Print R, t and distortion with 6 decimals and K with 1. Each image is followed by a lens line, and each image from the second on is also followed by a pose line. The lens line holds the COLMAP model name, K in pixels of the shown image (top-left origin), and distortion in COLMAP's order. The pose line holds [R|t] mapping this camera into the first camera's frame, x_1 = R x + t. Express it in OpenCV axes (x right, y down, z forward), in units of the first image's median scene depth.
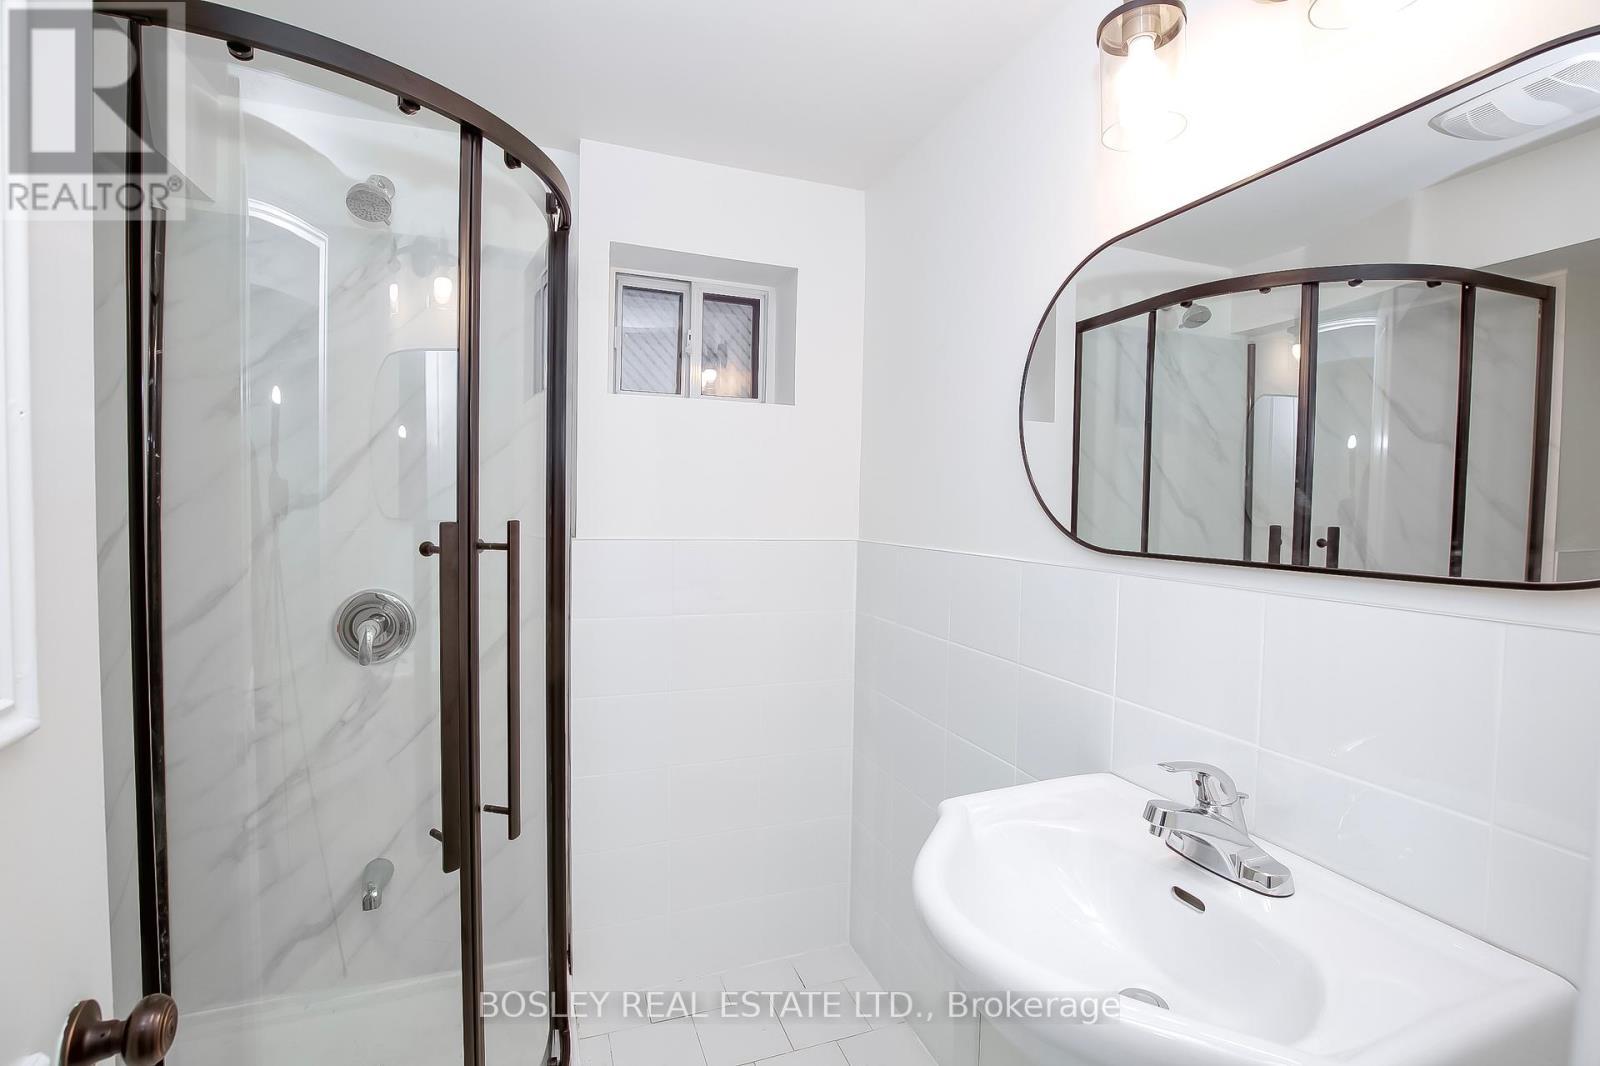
lens RADIAL K [[734.7, 0, 798.9], [0, 734.7, 526.8], [0, 0, 1]] dist [-0.026563, 0.002794]
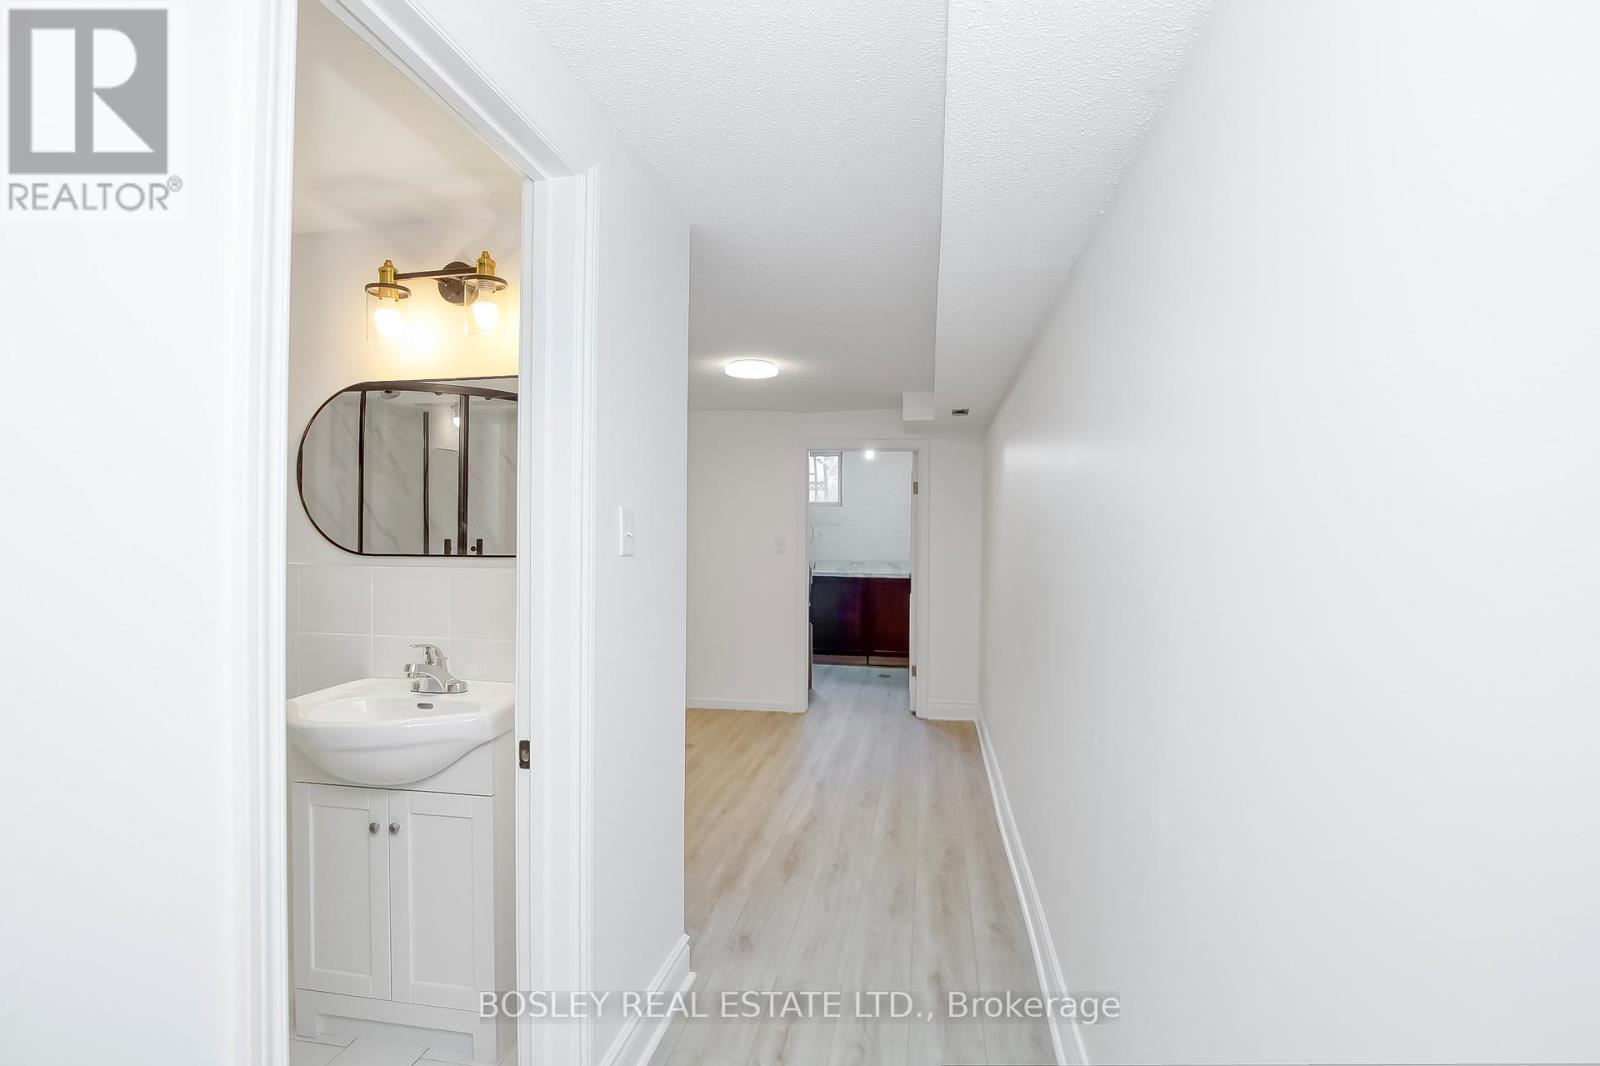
lens RADIAL K [[734.7, 0, 799.8], [0, 734.7, 531.9], [0, 0, 1]] dist [-0.026563, 0.002794]
pose [[0.502981, -0.012211, 0.864211, -0.360271], [0.029618, 0.999556, -0.003114, 0.011520], [-0.863790, 0.027163, 0.503120, -0.504003]]
